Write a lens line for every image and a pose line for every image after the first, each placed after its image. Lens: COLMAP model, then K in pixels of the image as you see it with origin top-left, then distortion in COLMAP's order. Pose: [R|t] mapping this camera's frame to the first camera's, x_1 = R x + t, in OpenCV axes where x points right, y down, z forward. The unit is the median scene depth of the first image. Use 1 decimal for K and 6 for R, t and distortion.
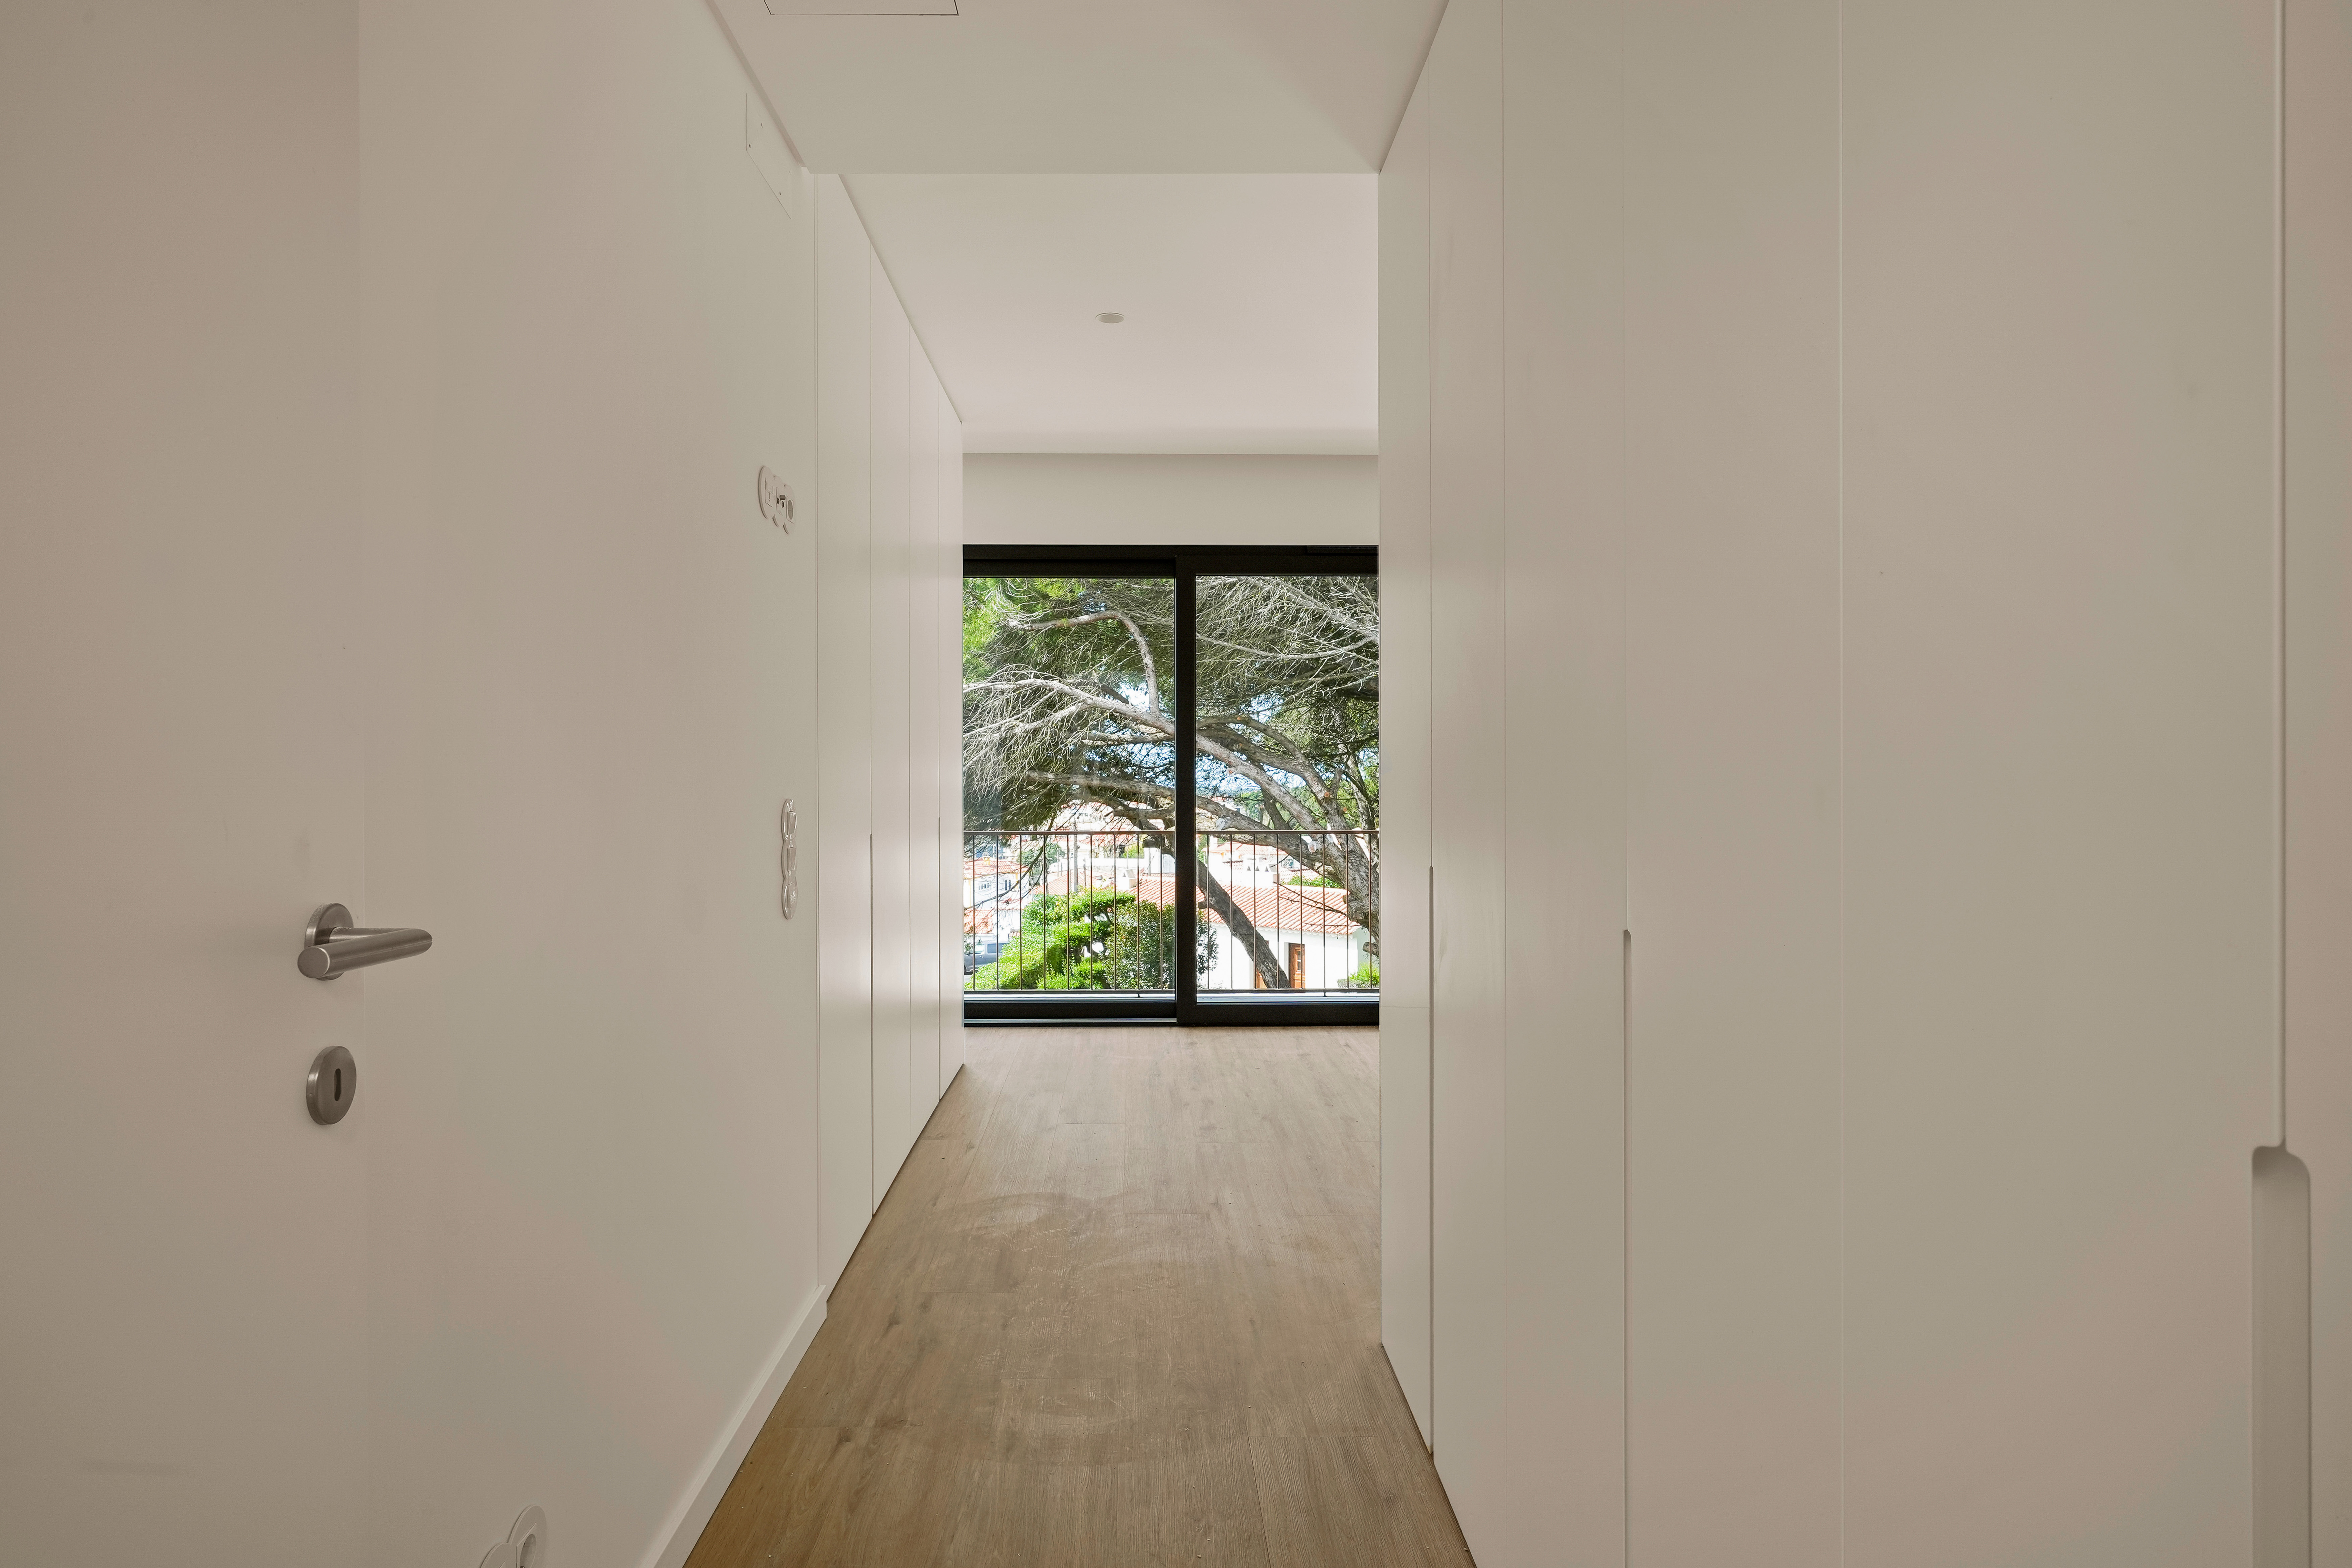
lens RADIAL K [[1306.4, 0, 1149.0], [0, 1306.4, 781.7], [0, 0, 1]] dist [-0.000665, -0.000503]
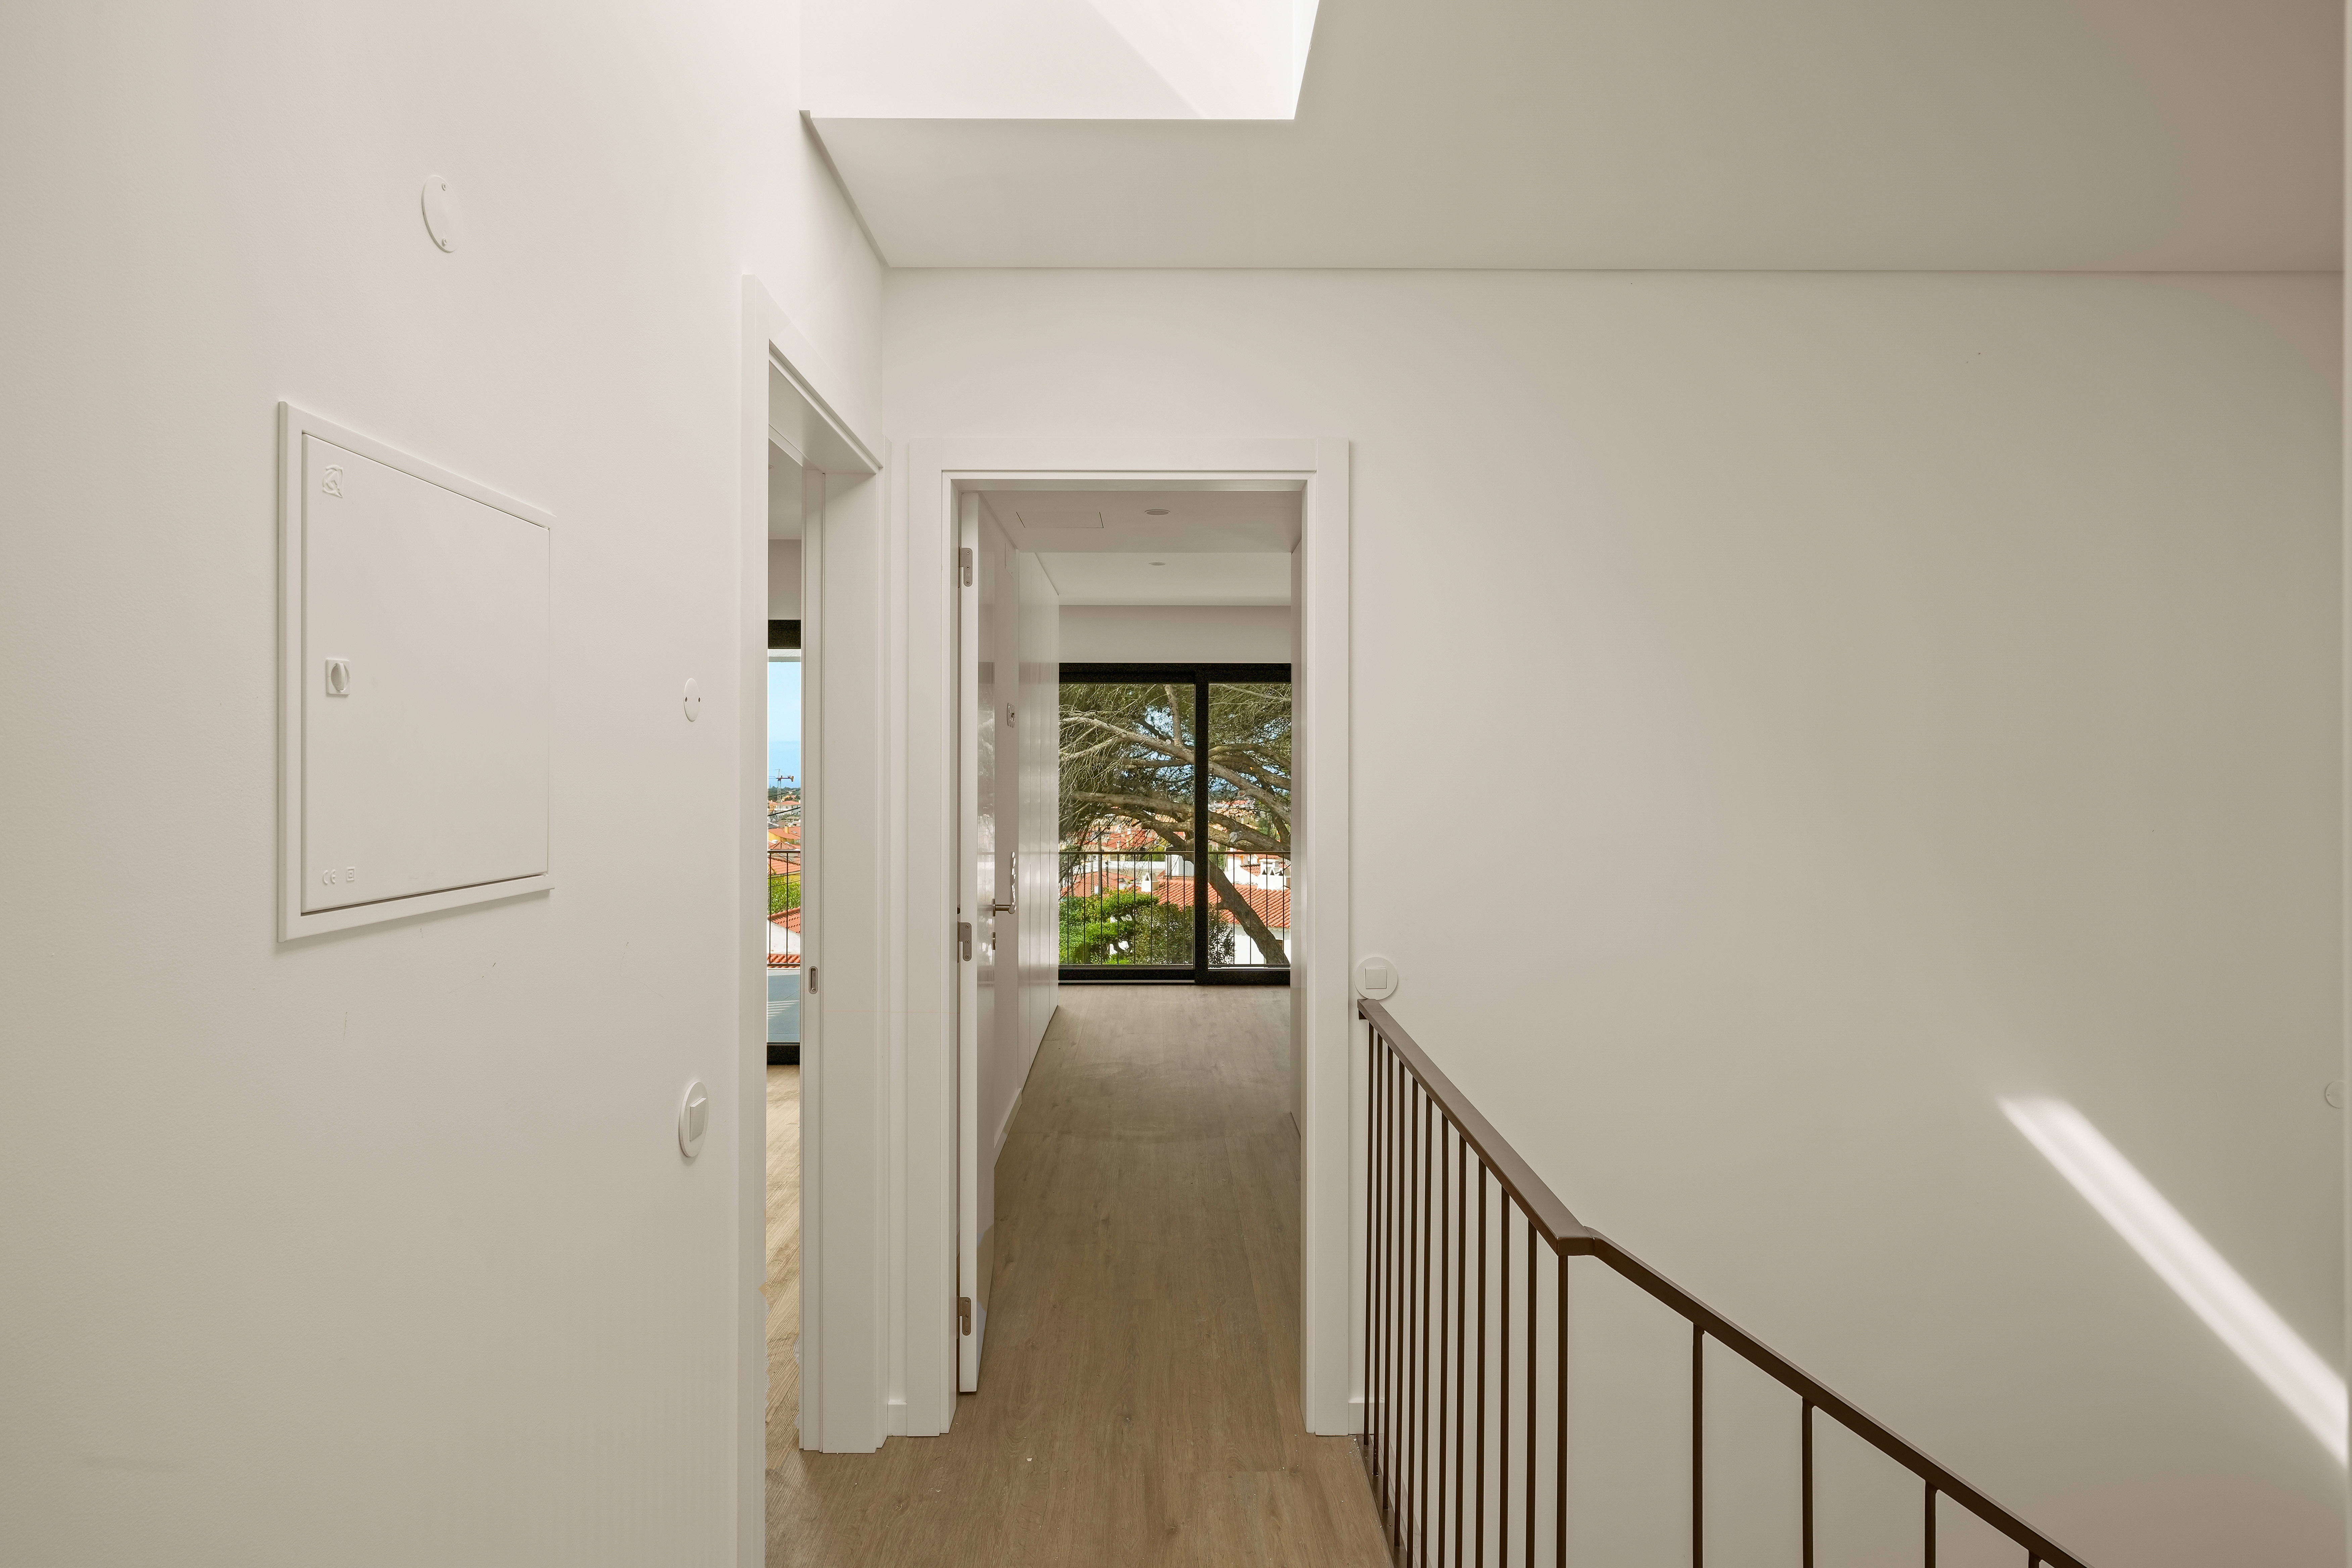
lens RADIAL K [[1306.4, 0, 1149.0], [0, 1306.4, 781.7], [0, 0, 1]] dist [-0.000665, -0.000503]
pose [[0.999866, 0.003991, -0.015907, -0.007399], [-0.004012, 0.999991, -0.001305, -0.039652], [0.015902, 0.001369, 0.999873, -0.452505]]
